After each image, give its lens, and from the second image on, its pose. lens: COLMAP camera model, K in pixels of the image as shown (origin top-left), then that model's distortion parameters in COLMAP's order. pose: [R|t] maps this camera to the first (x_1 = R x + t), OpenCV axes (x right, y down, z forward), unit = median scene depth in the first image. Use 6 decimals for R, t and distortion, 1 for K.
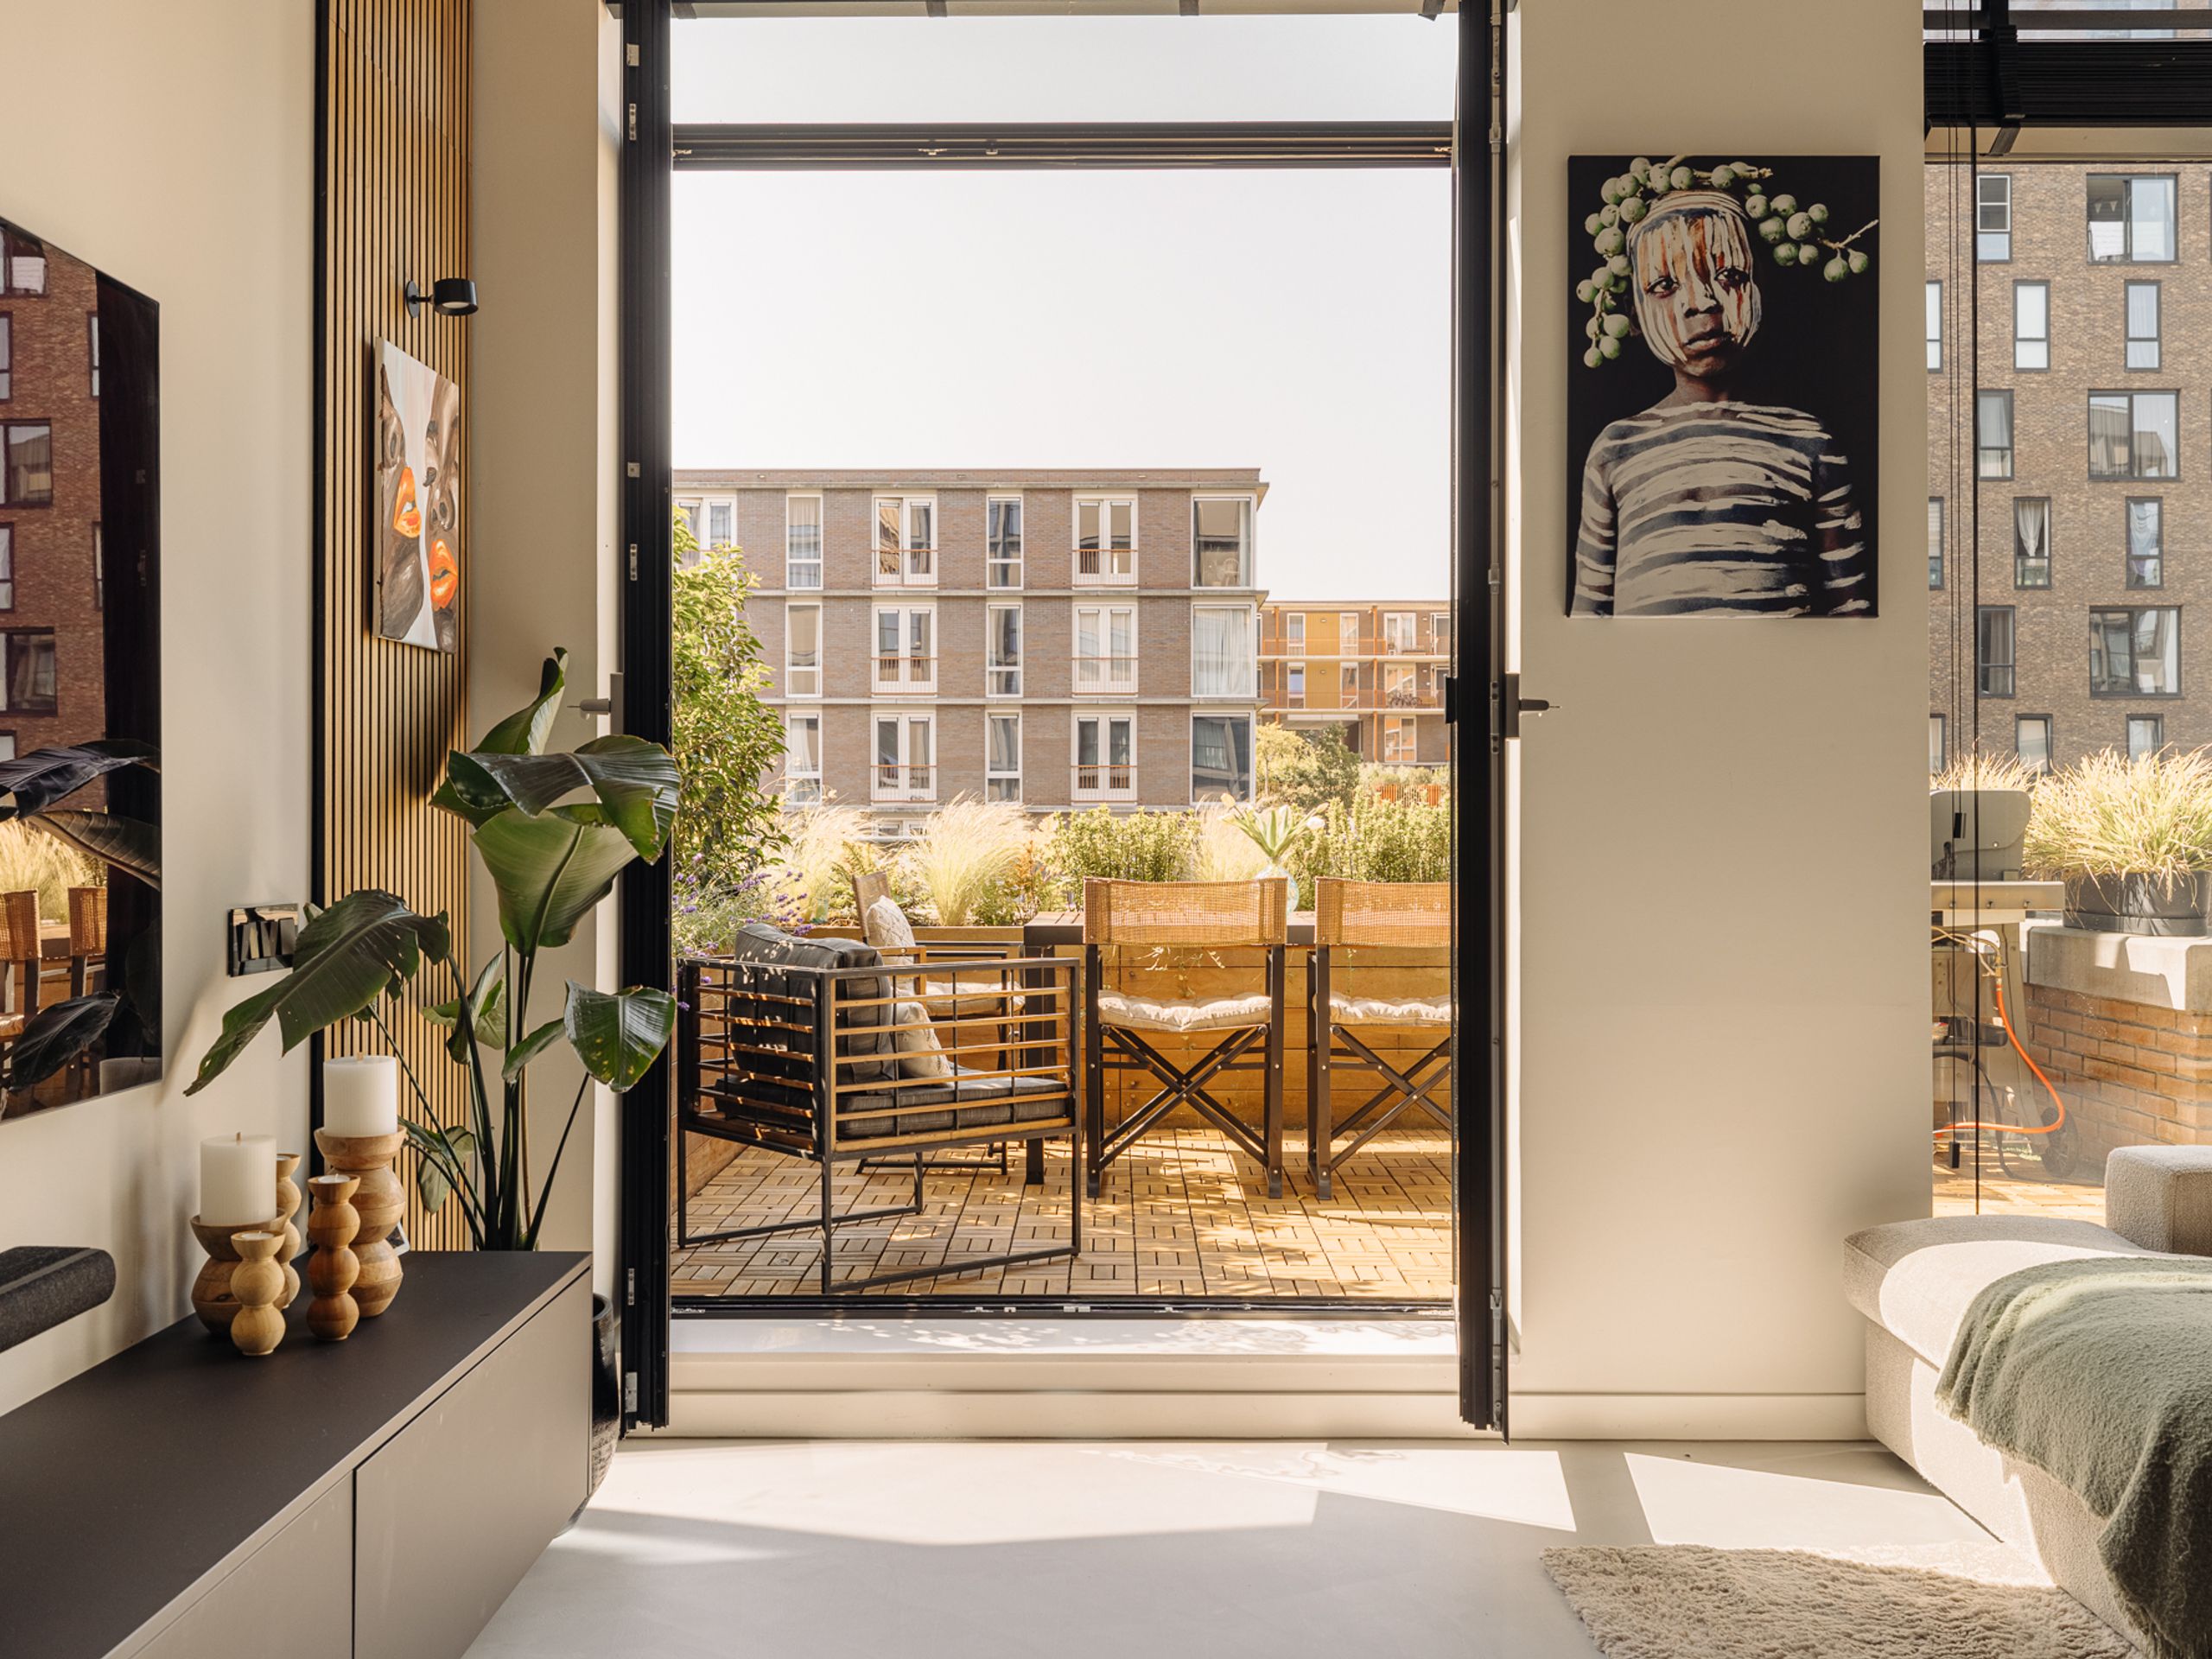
lens RADIAL K [[2084.4, 0, 1077.2], [0, 2084.4, 822.7], [0, 0, 1]] dist [0.076150, -0.231065]
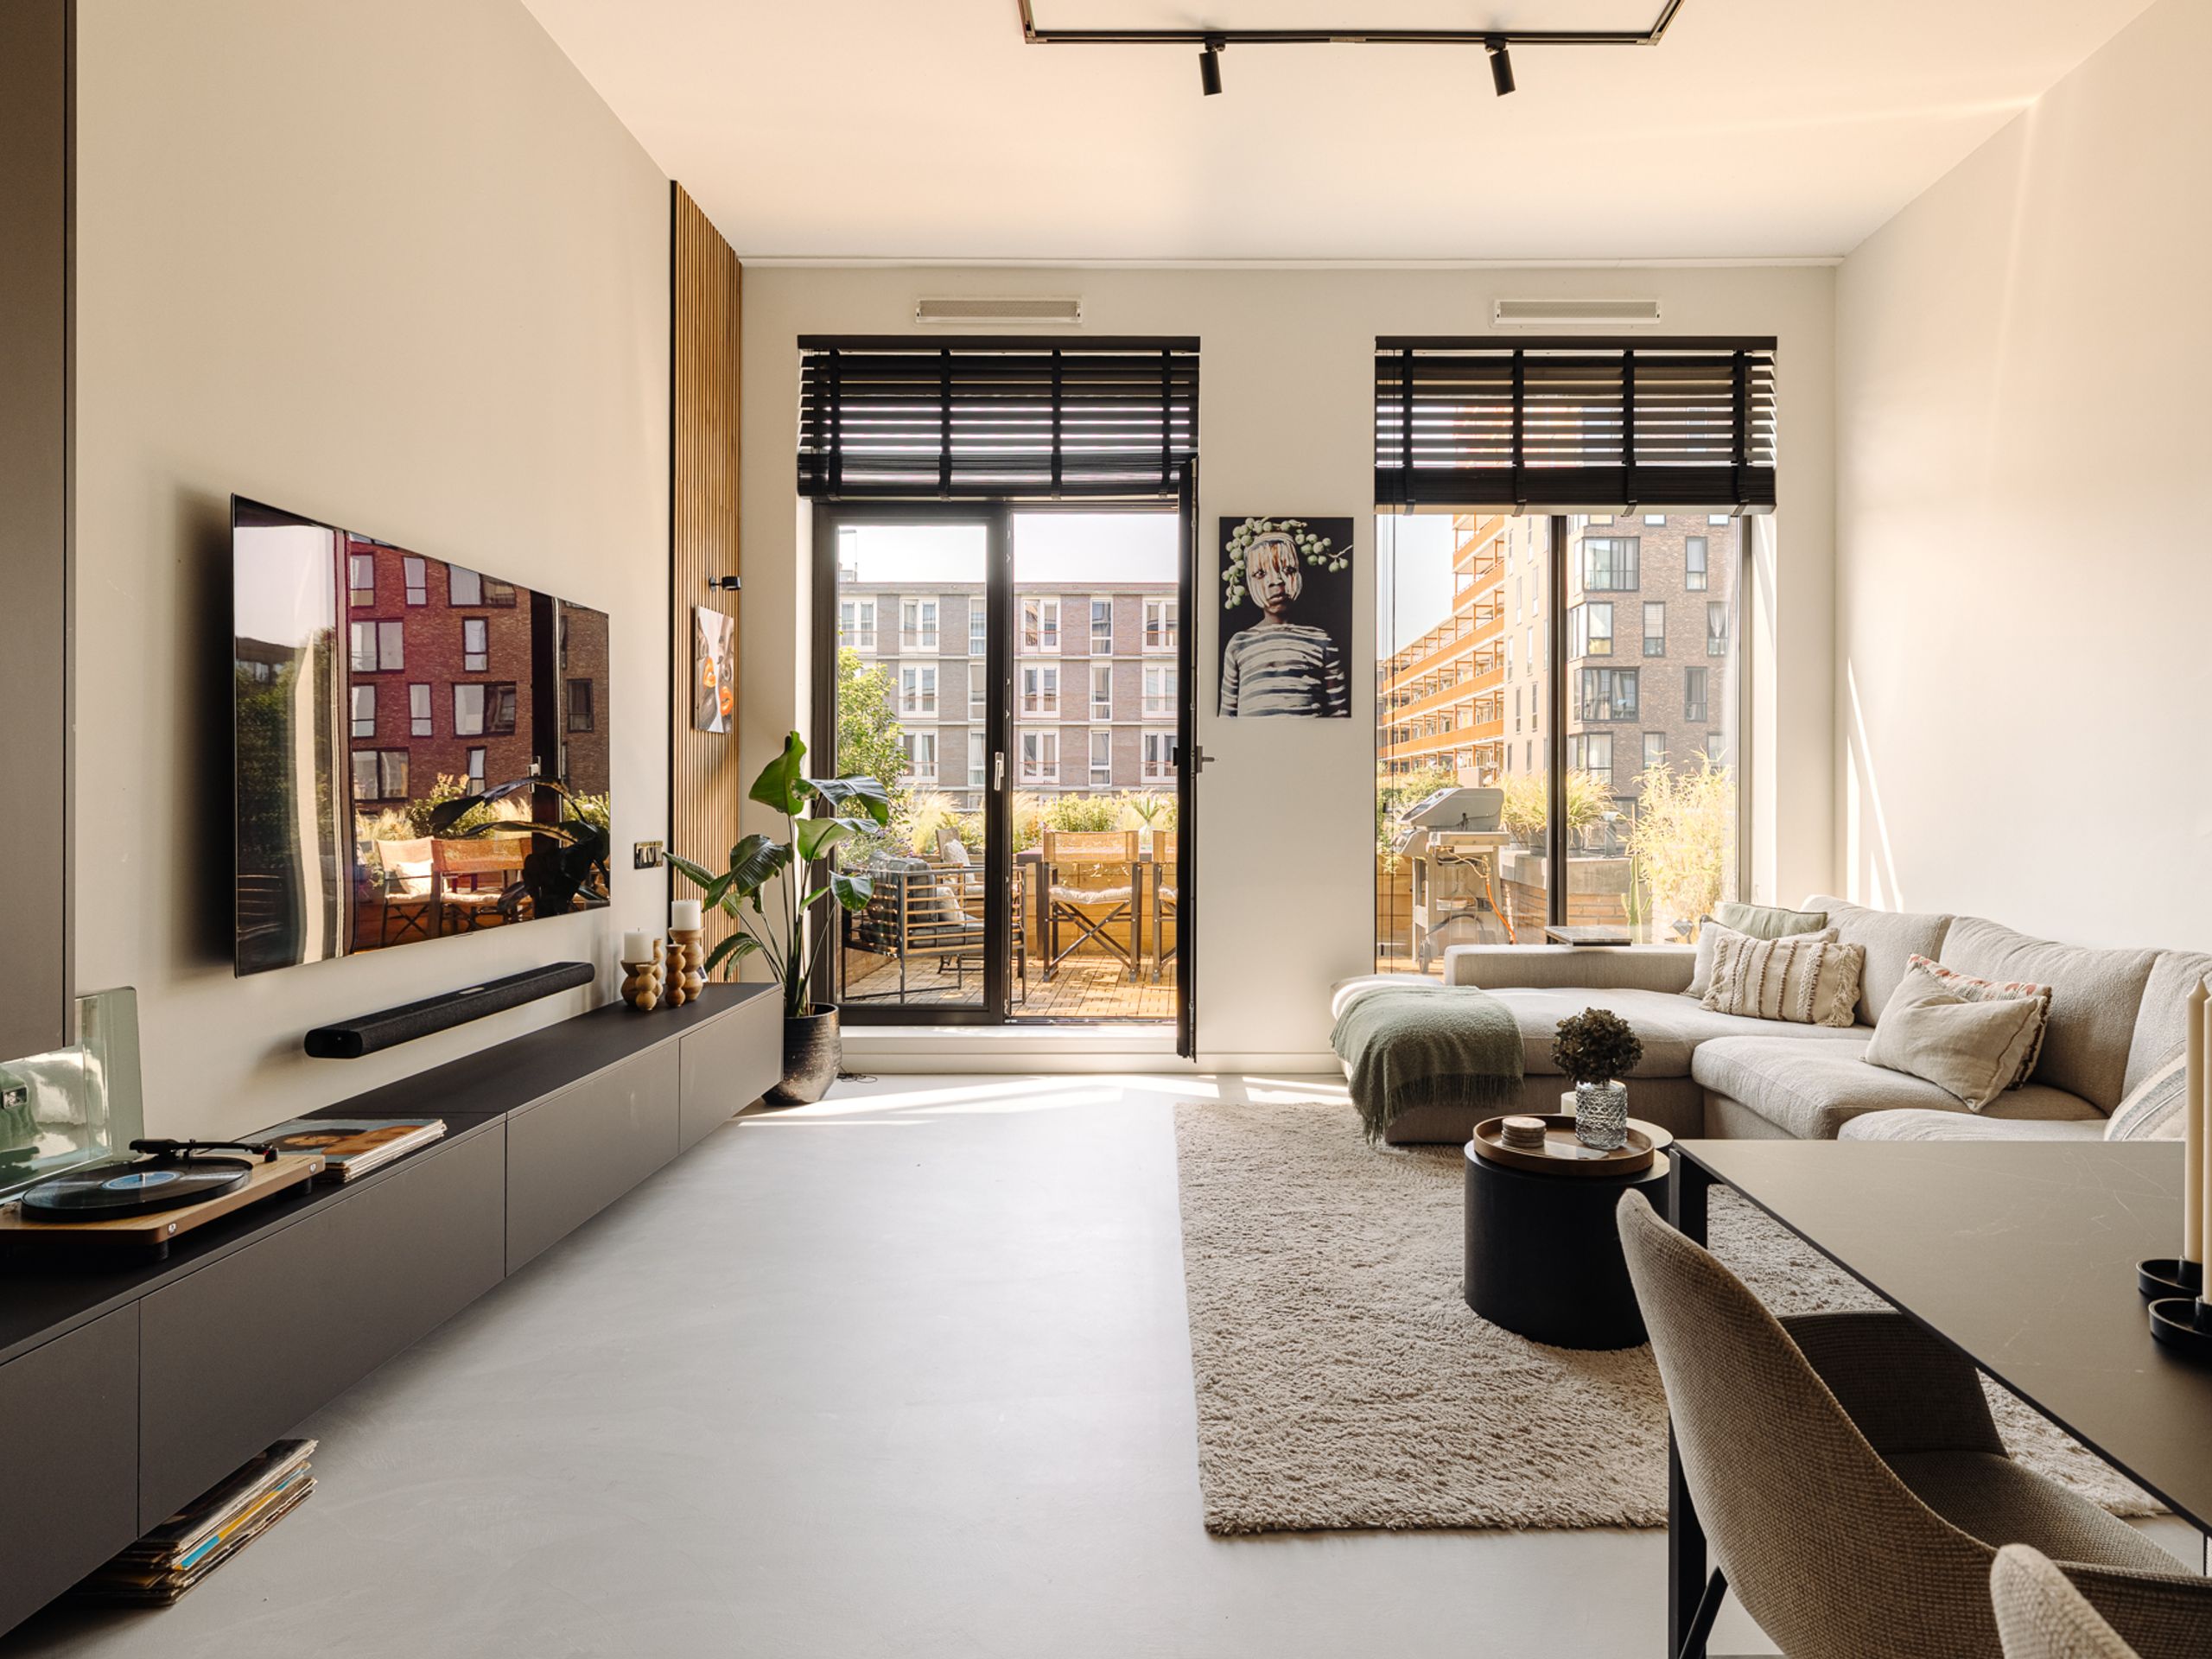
lens RADIAL K [[1304.5, 0, 1178.1], [0, 1304.5, 803.1], [0, 0, 1]] dist [0.001326, 0.000169]
pose [[0.999926, 0.000692, 0.012149, 0.172726], [-0.000764, 0.999982, 0.005975, -0.012301], [-0.012145, -0.005984, 0.999908, -0.434302]]
